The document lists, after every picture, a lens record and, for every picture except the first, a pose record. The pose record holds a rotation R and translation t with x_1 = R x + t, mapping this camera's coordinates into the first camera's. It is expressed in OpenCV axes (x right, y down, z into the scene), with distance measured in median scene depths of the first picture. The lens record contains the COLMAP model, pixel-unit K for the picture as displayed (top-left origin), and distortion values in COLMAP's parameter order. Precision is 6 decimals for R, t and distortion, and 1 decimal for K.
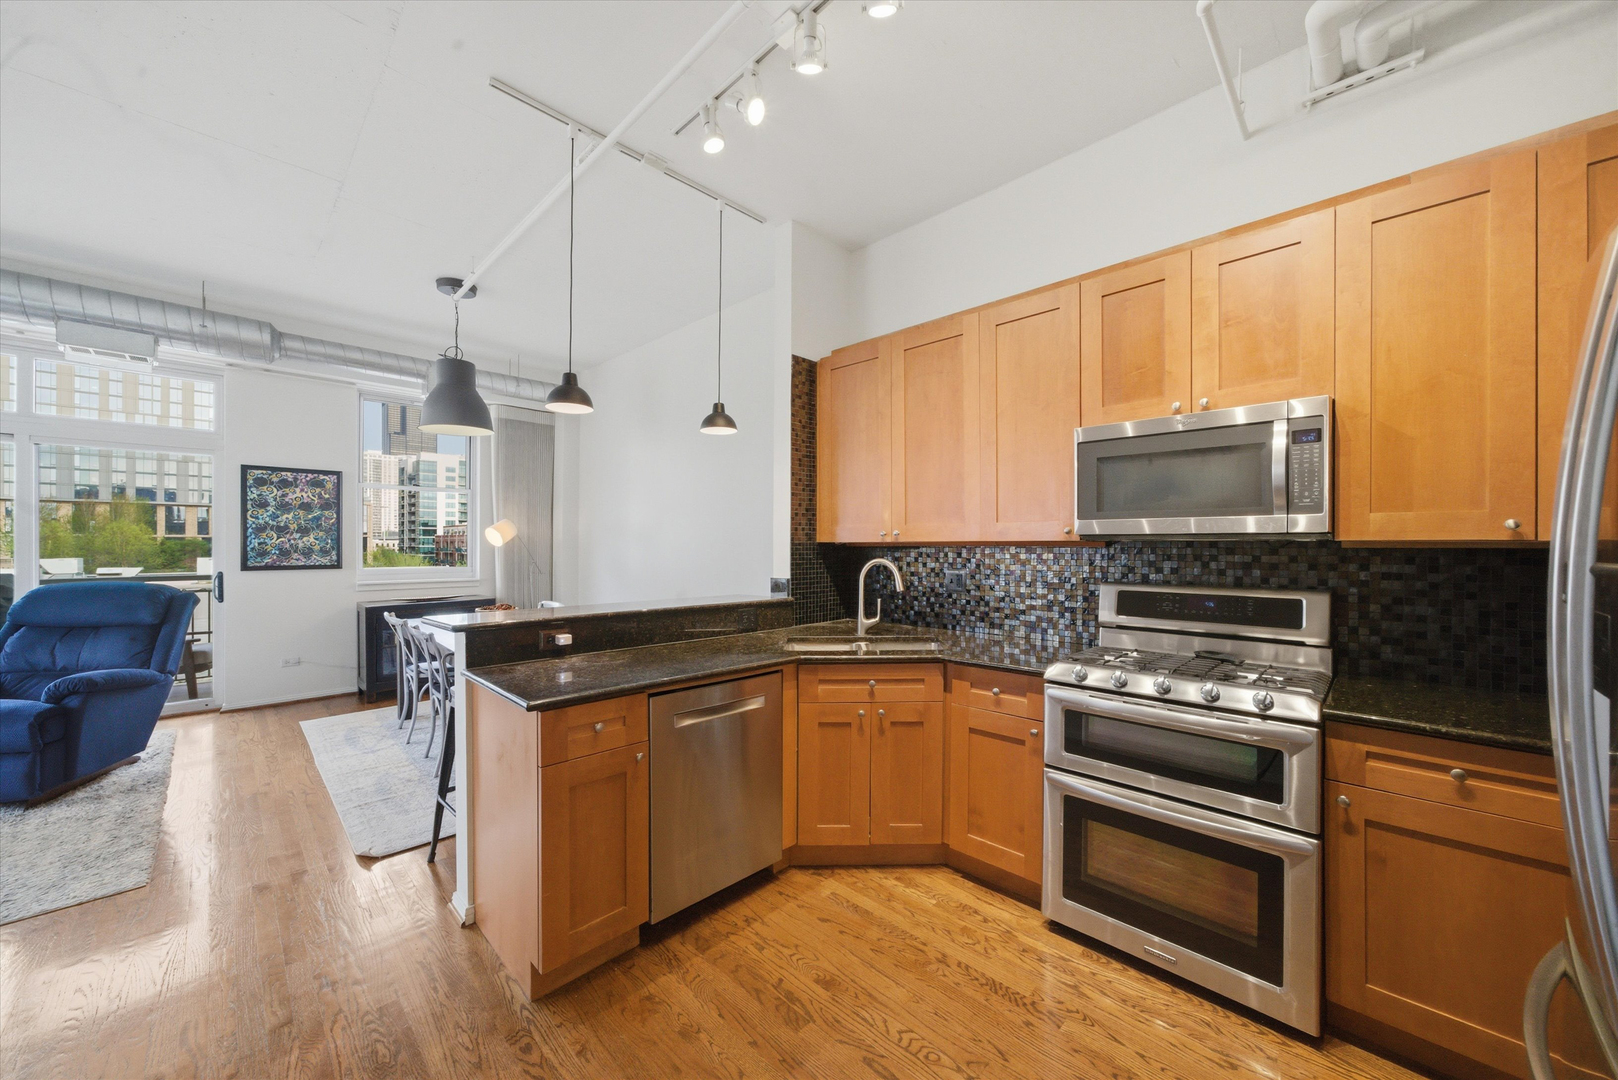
lens RADIAL K [[596.9, 0, 805.2], [0, 596.9, 544.5], [0, 0, 1]] dist [0.000146, 0.000043]
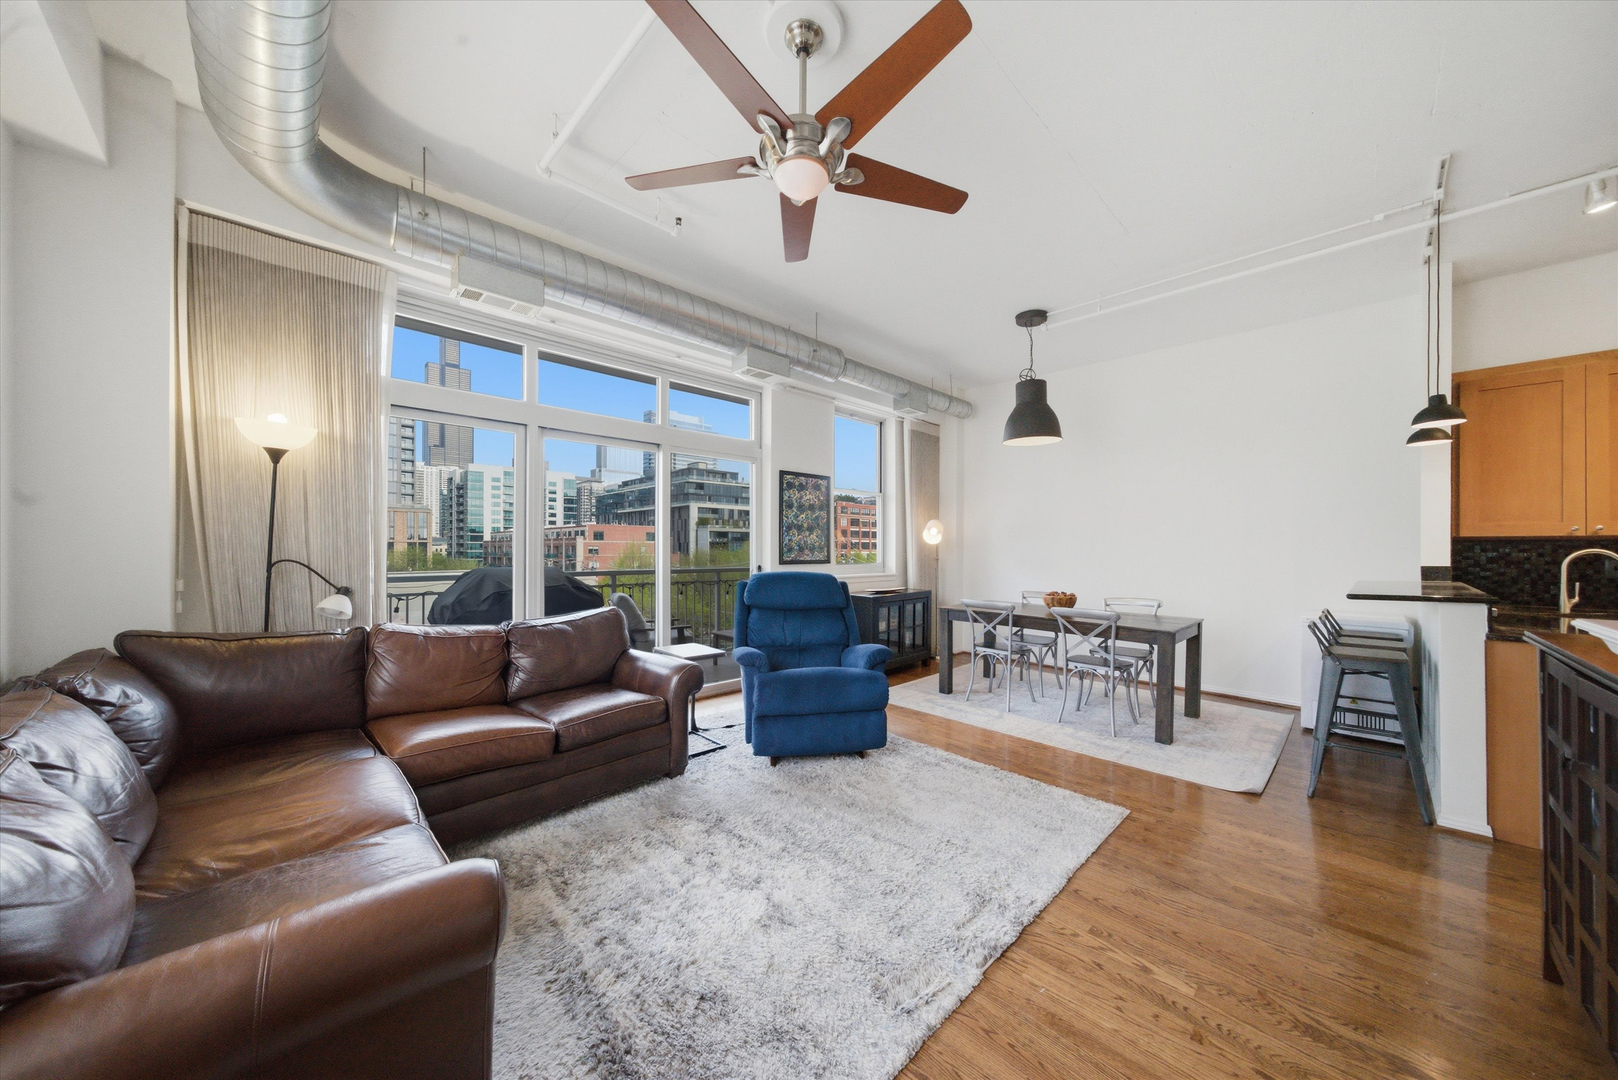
lens RADIAL K [[555.6, 0, 816.4], [0, 555.6, 548.9], [0, 0, 1]] dist [-0.007453, 0.000052]
pose [[0.999916, -0.000363, 0.012920, -0.832502], [0.000380, 0.999999, -0.001372, 0.015136], [-0.012920, 0.001377, 0.999916, -0.043432]]
